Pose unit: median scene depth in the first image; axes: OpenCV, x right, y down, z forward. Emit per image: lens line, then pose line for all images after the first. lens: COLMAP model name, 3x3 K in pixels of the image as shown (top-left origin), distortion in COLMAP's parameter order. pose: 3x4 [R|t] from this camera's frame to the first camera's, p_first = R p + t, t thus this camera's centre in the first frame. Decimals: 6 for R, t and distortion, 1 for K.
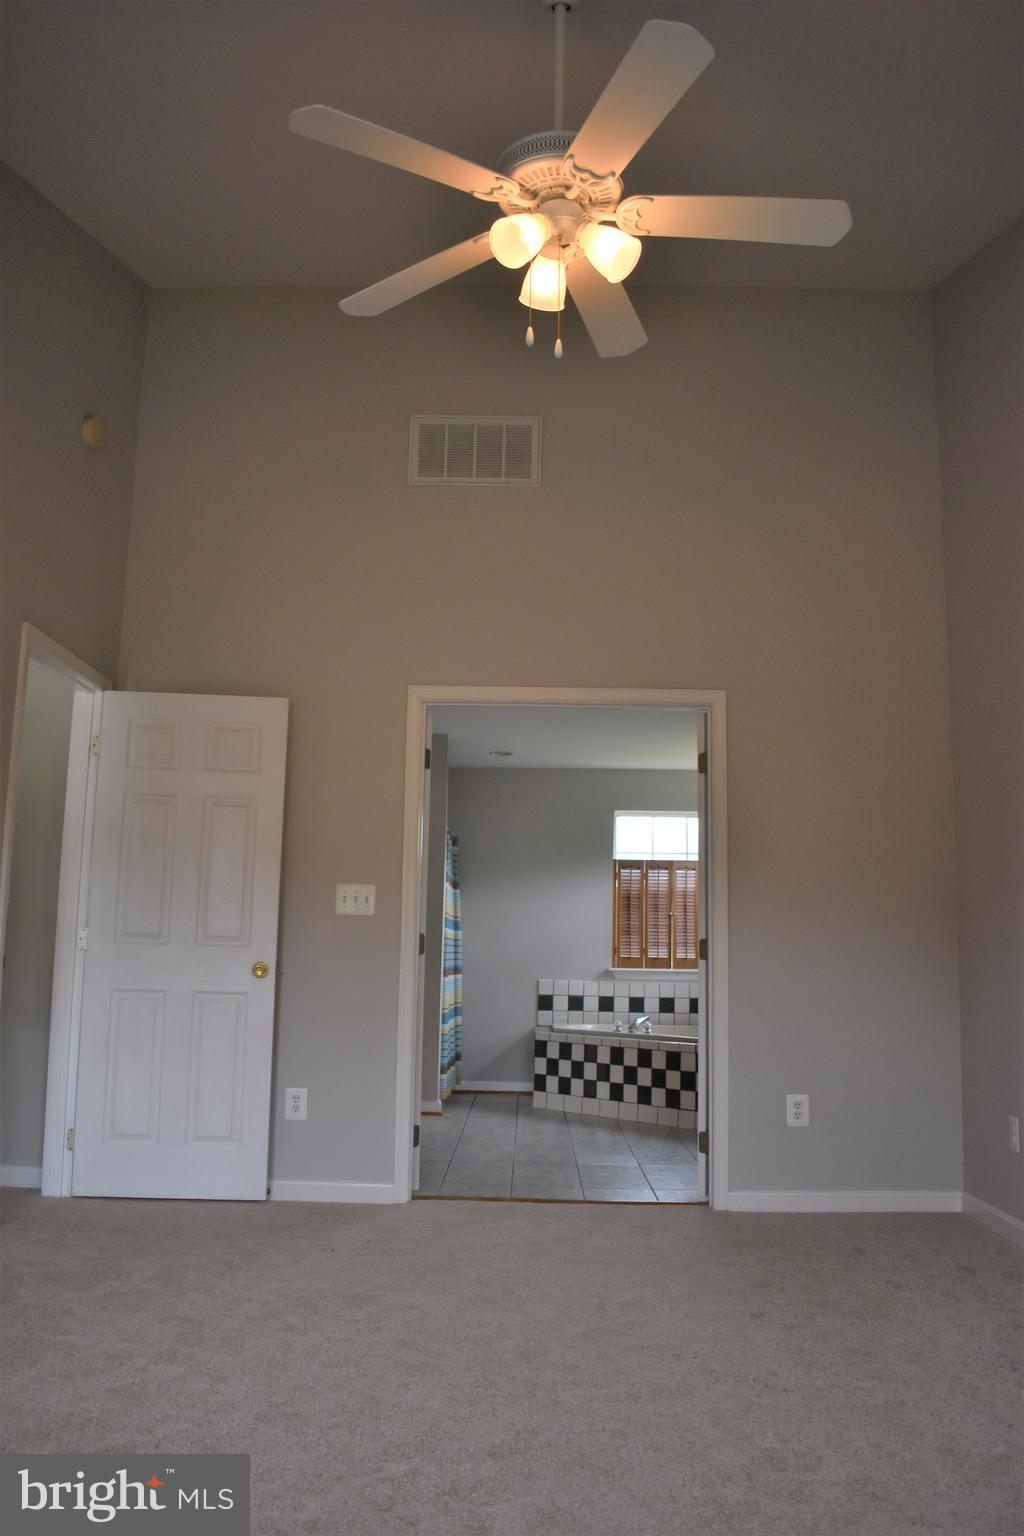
lens RADIAL K [[1210.6, 0, 516.9], [0, 1210.6, 759.2], [0, 0, 1]] dist [-0.075222, 0.001446]
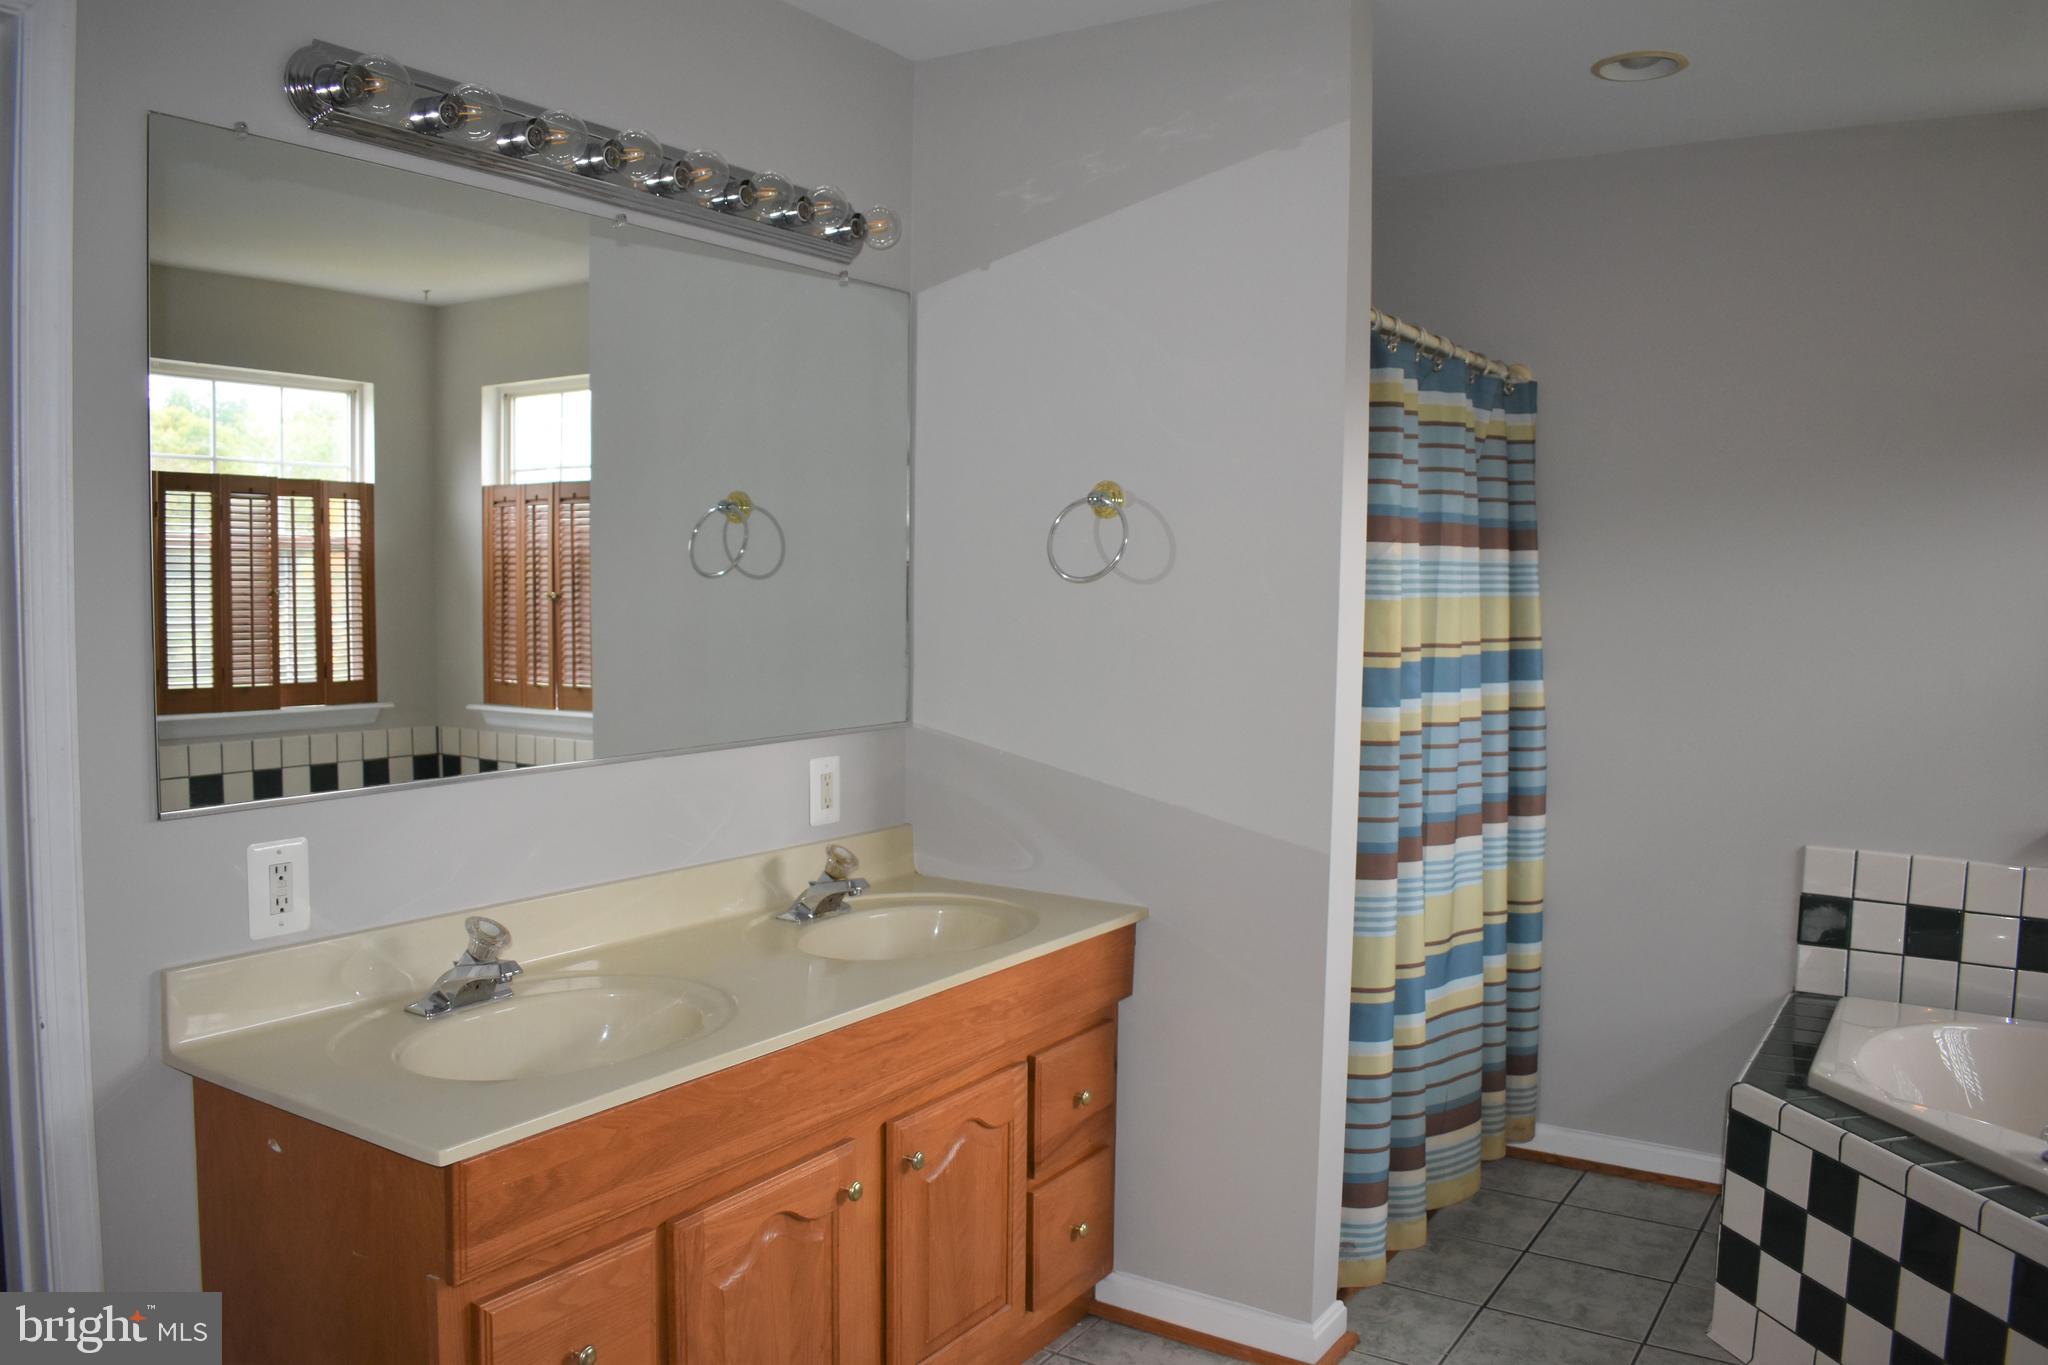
lens RADIAL K [[1614.1, 0, 1034.0], [0, 1614.1, 680.8], [0, 0, 1]] dist [-0.075222, 0.001446]
pose [[0.855438, 0.033157, -0.516843, 0.056783], [0.083375, 0.976116, 0.200617, 0.046671], [0.511151, -0.214707, 0.832242, 0.579872]]
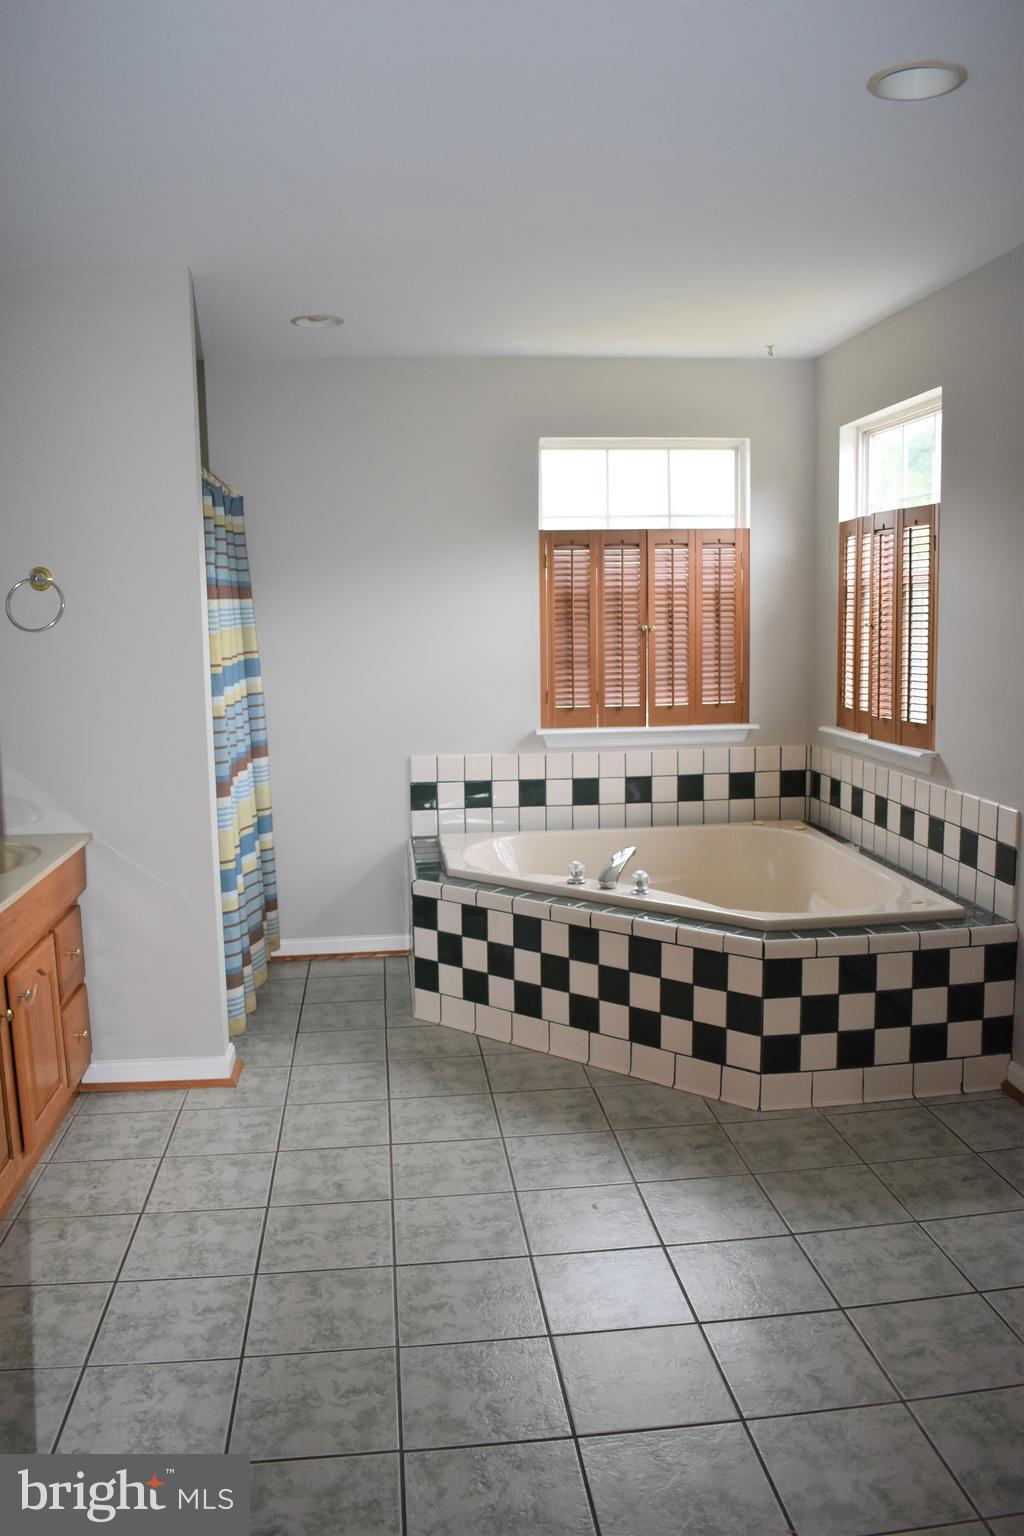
lens RADIAL K [[1210.6, 0, 516.9], [0, 1210.6, 759.2], [0, 0, 1]] dist [-0.075222, 0.001446]
pose [[0.991303, -0.049782, 0.121819, -0.000921], [0.012151, 0.956358, 0.291945, 0.023531], [-0.131036, -0.287926, 0.948646, 0.470241]]
